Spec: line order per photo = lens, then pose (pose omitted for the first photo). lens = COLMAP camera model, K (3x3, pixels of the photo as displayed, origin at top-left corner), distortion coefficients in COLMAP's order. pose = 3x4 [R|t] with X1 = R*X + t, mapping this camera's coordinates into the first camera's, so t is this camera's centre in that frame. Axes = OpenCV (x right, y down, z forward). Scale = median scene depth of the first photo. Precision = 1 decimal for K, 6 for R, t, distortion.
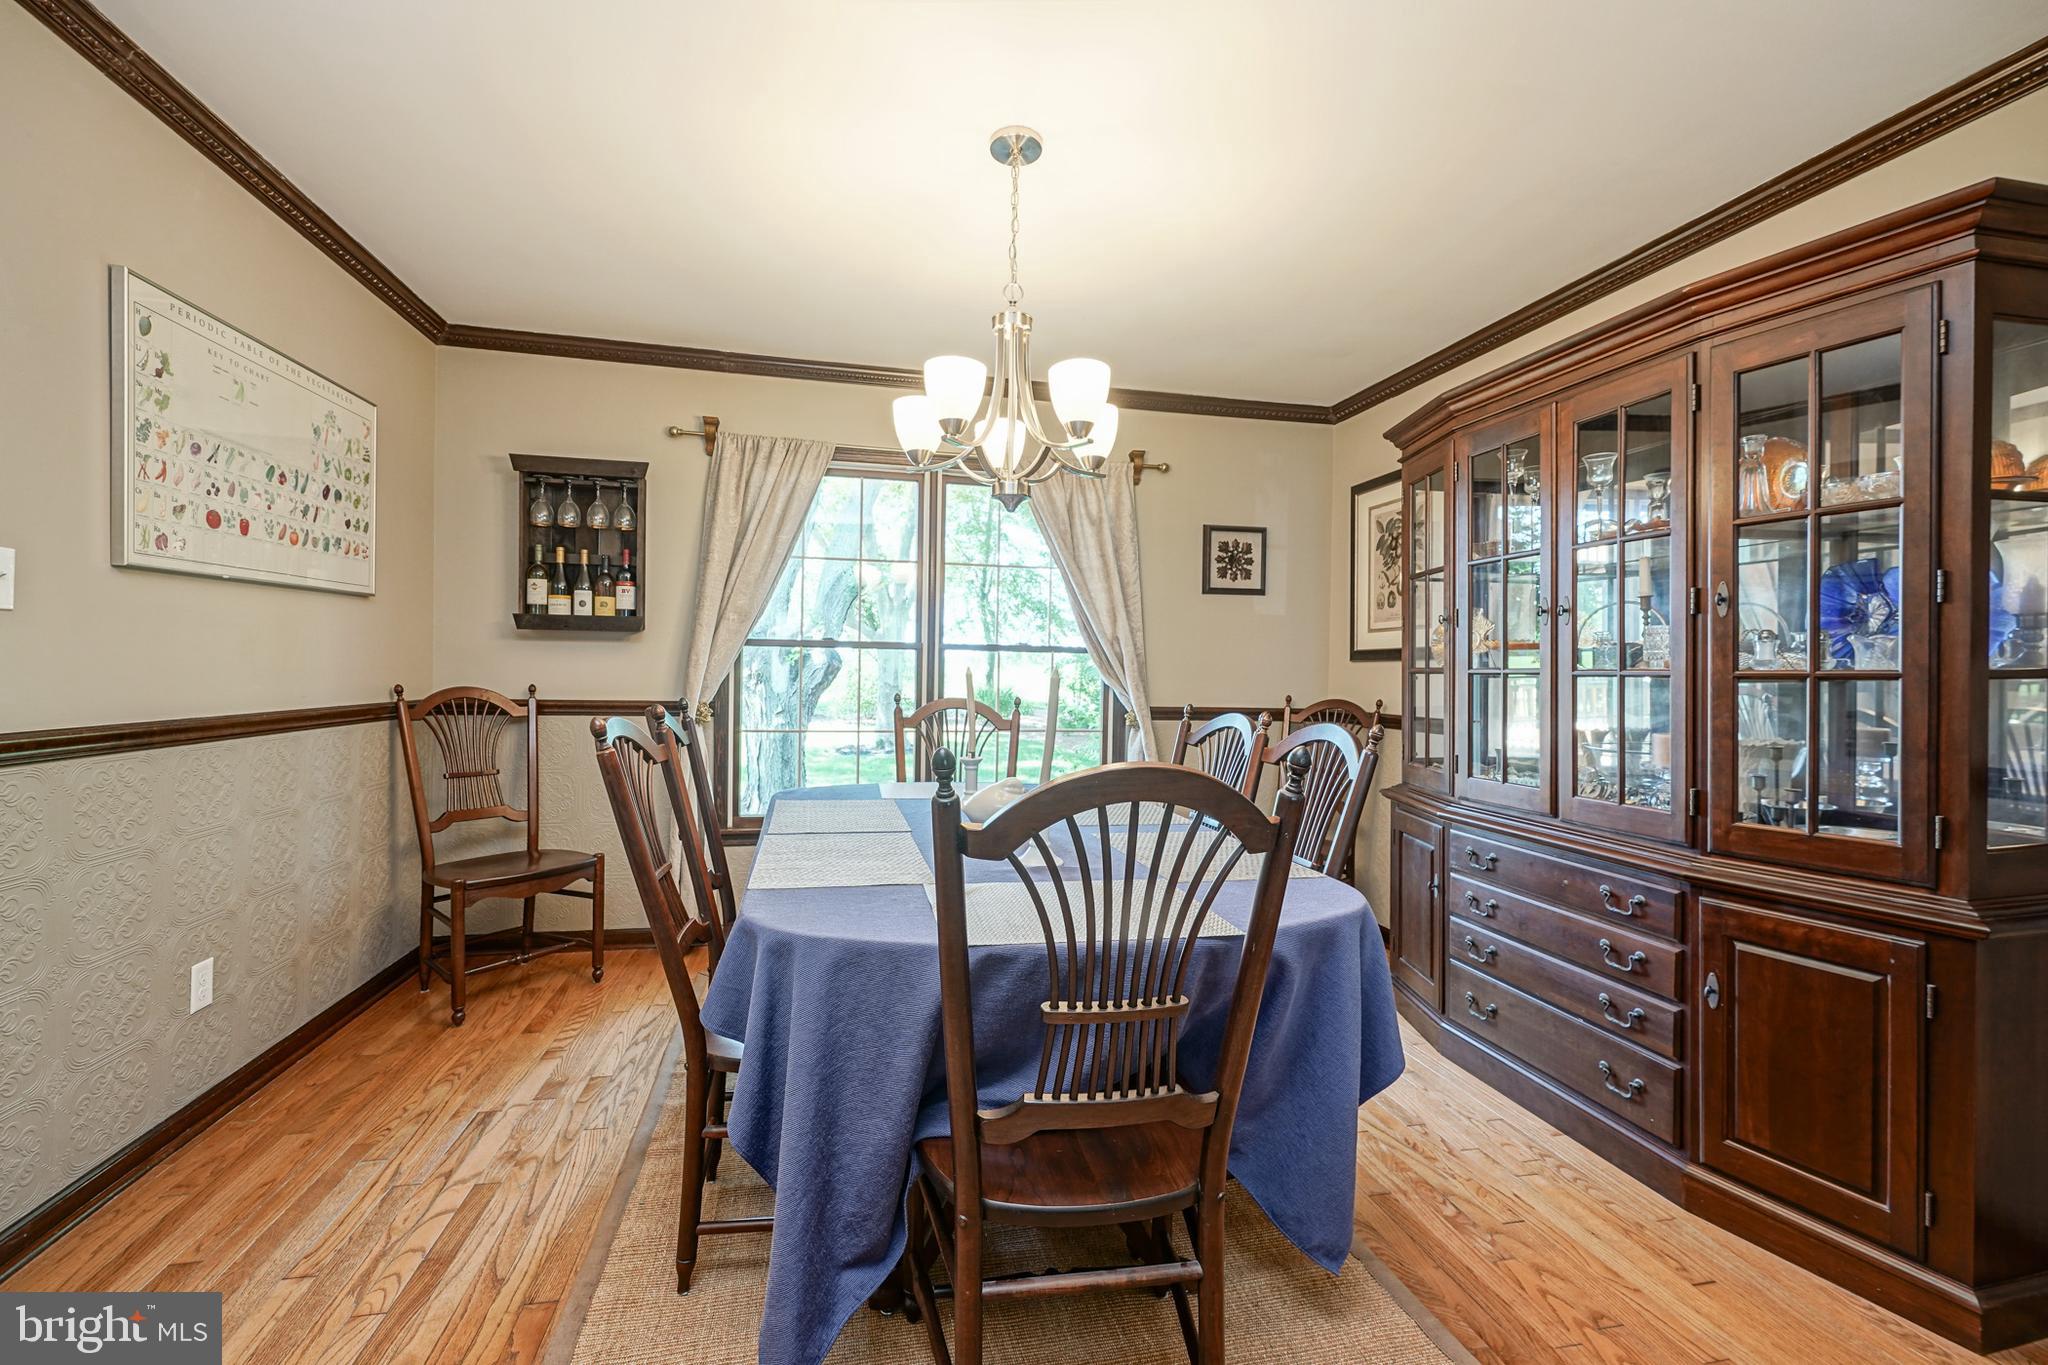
lens RADIAL K [[827.2, 0, 980.3], [0, 827.2, 677.0], [0, 0, 1]] dist [0.000749, -0.000216]
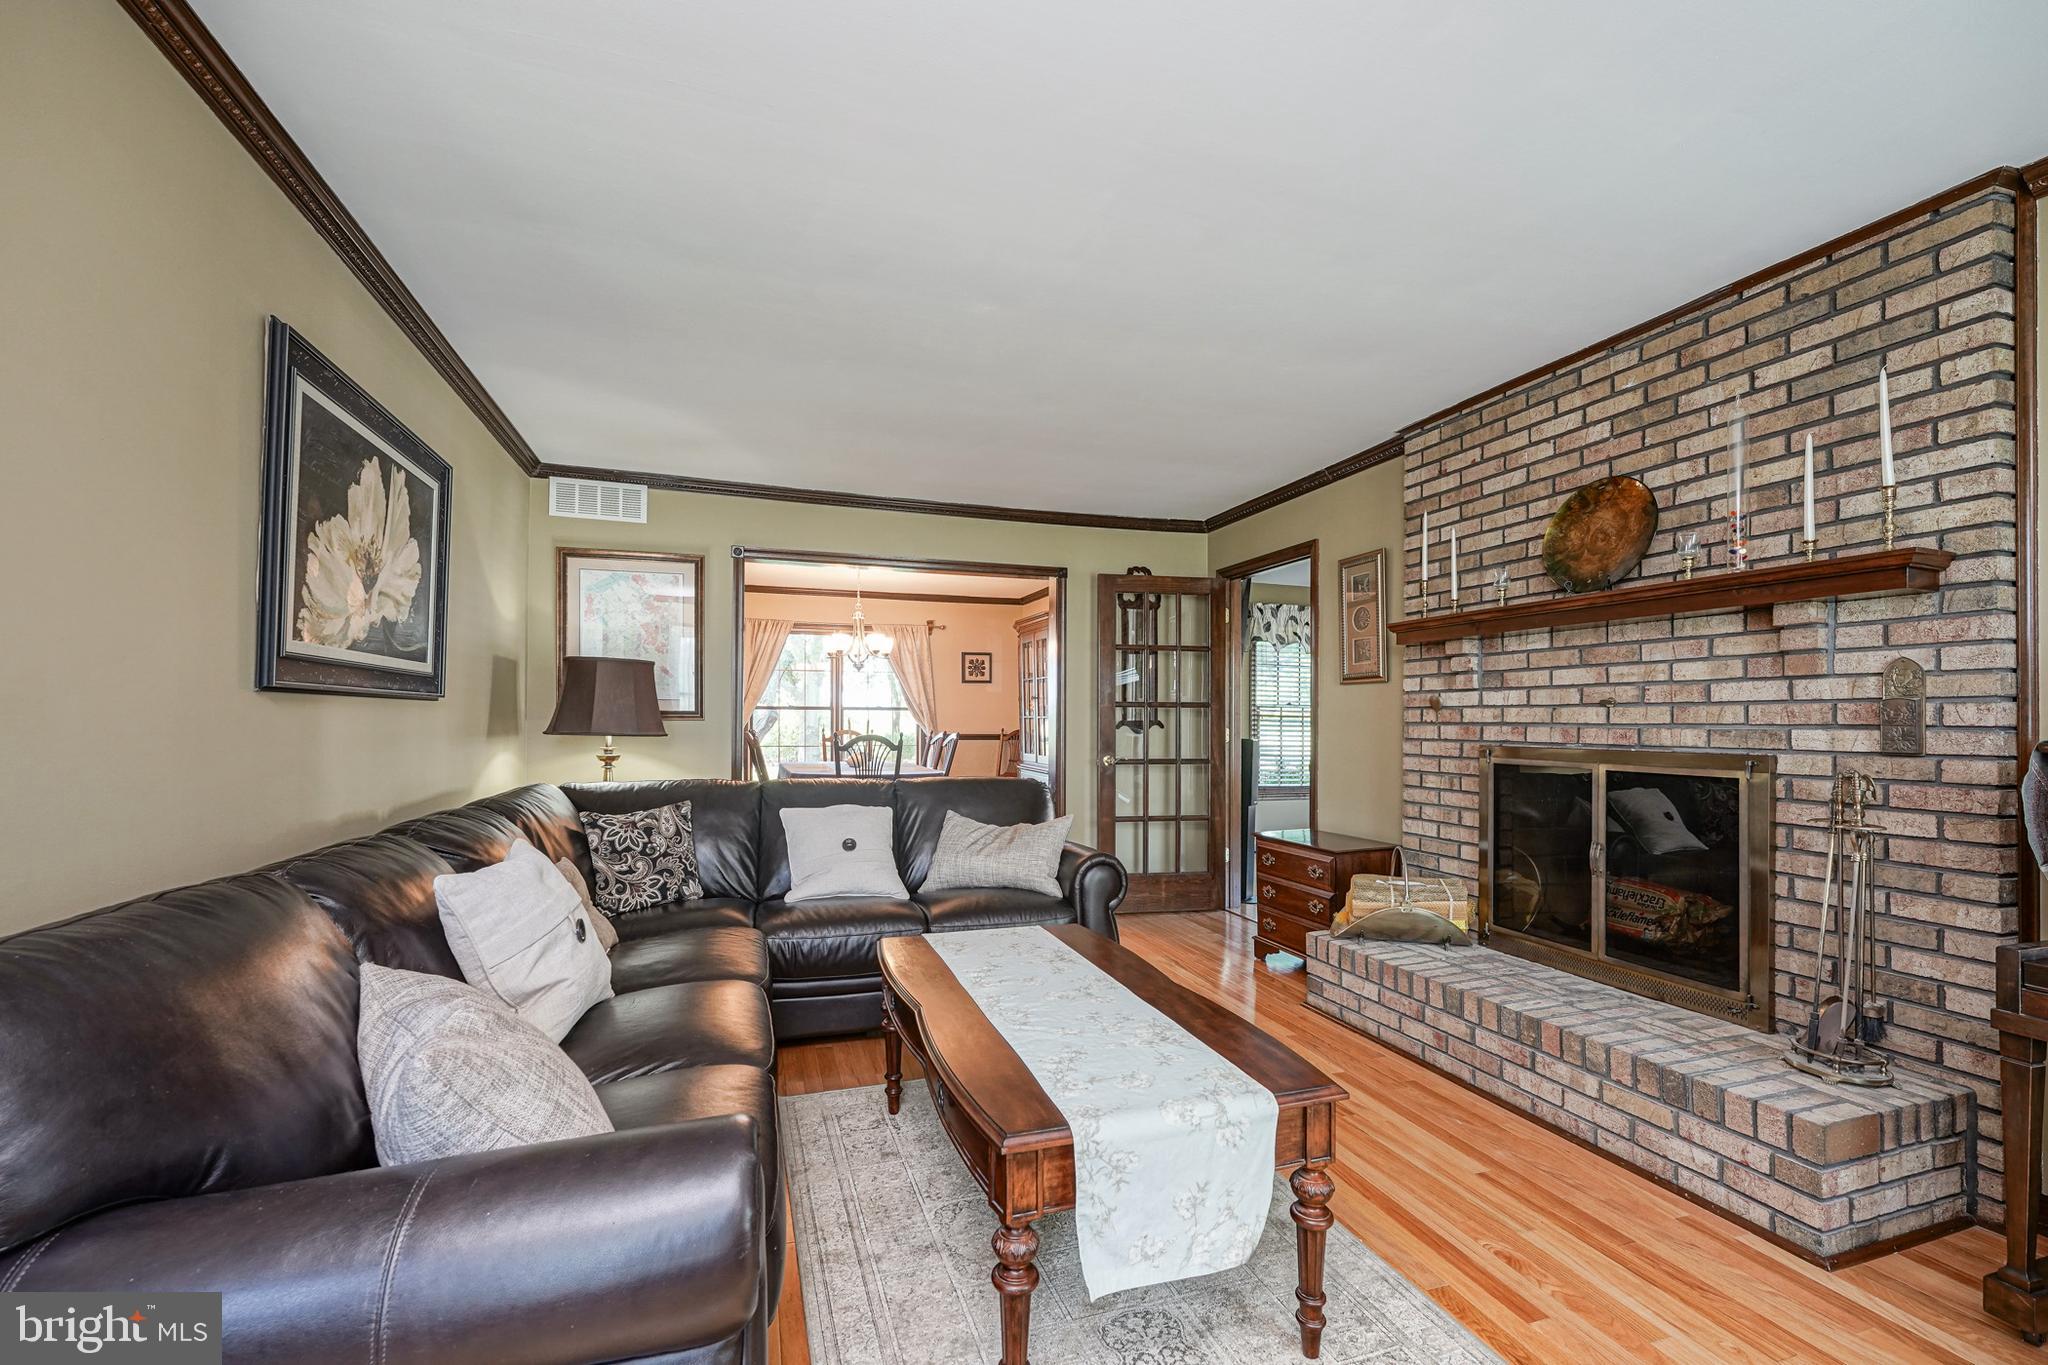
lens RADIAL K [[823.1, 0, 1003.6], [0, 823.1, 714.6], [0, 0, 1]] dist [0.000634, 0.000275]
pose [[0.993184, -0.009744, 0.116146, 0.147717], [0.011411, 0.999841, -0.013696, 0.019054], [-0.115994, 0.014928, 0.993138, -1.459303]]
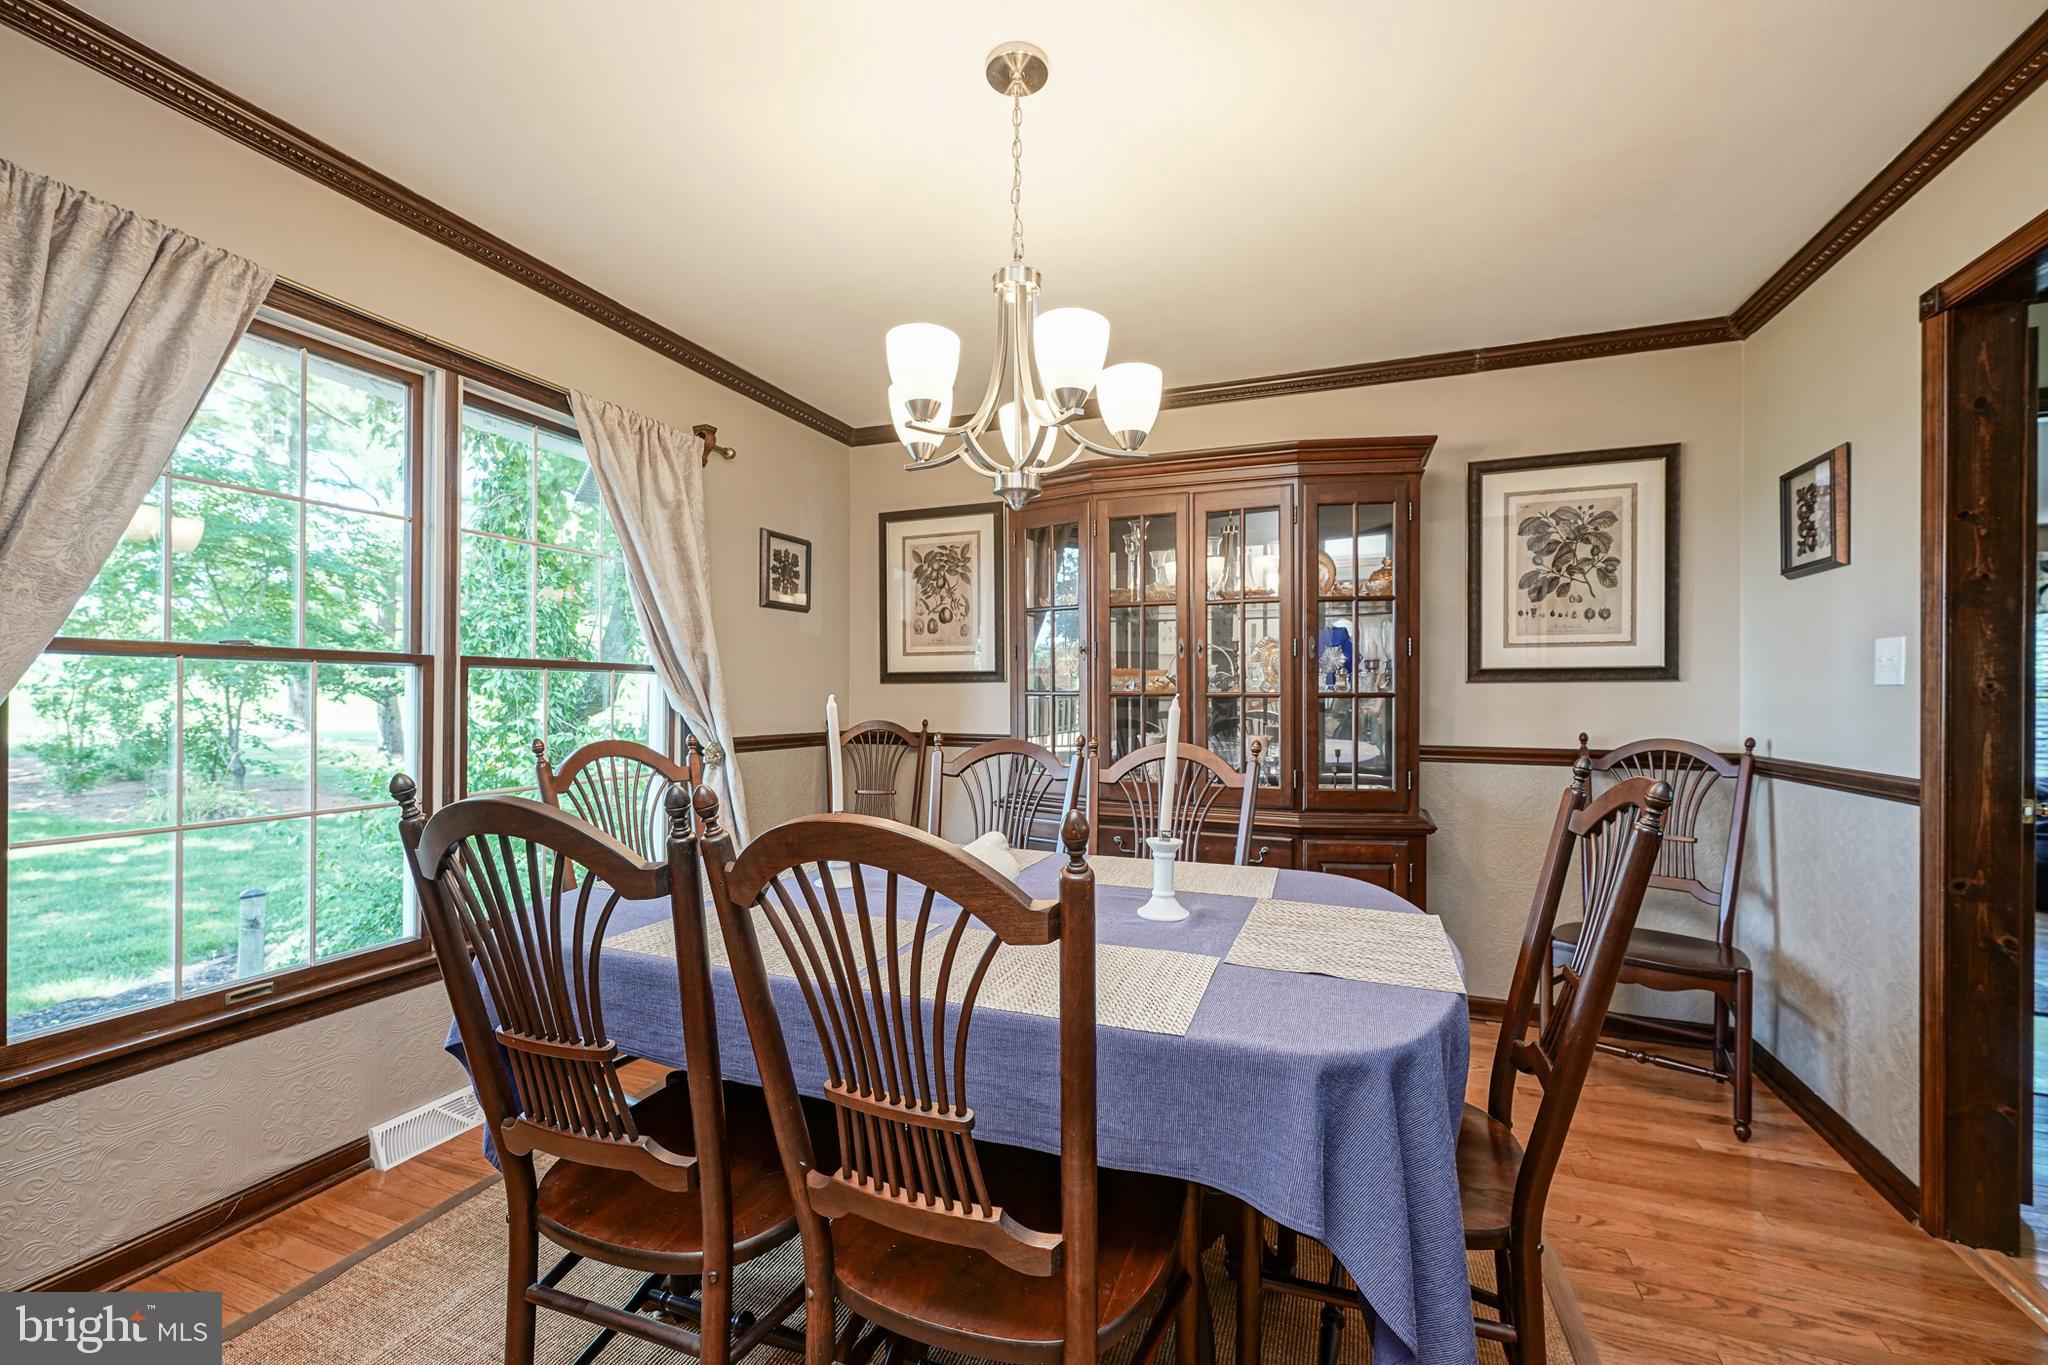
lens RADIAL K [[868.8, 0, 1046.0], [0, 868.8, 688.4], [0, 0, 1]] dist [0.014067, 0.000150]
pose [[0.530480, -0.005261, 0.847681, -0.427406], [0.010760, 0.999942, -0.000527, -0.011548], [-0.847629, 0.009401, 0.530505, 0.306778]]
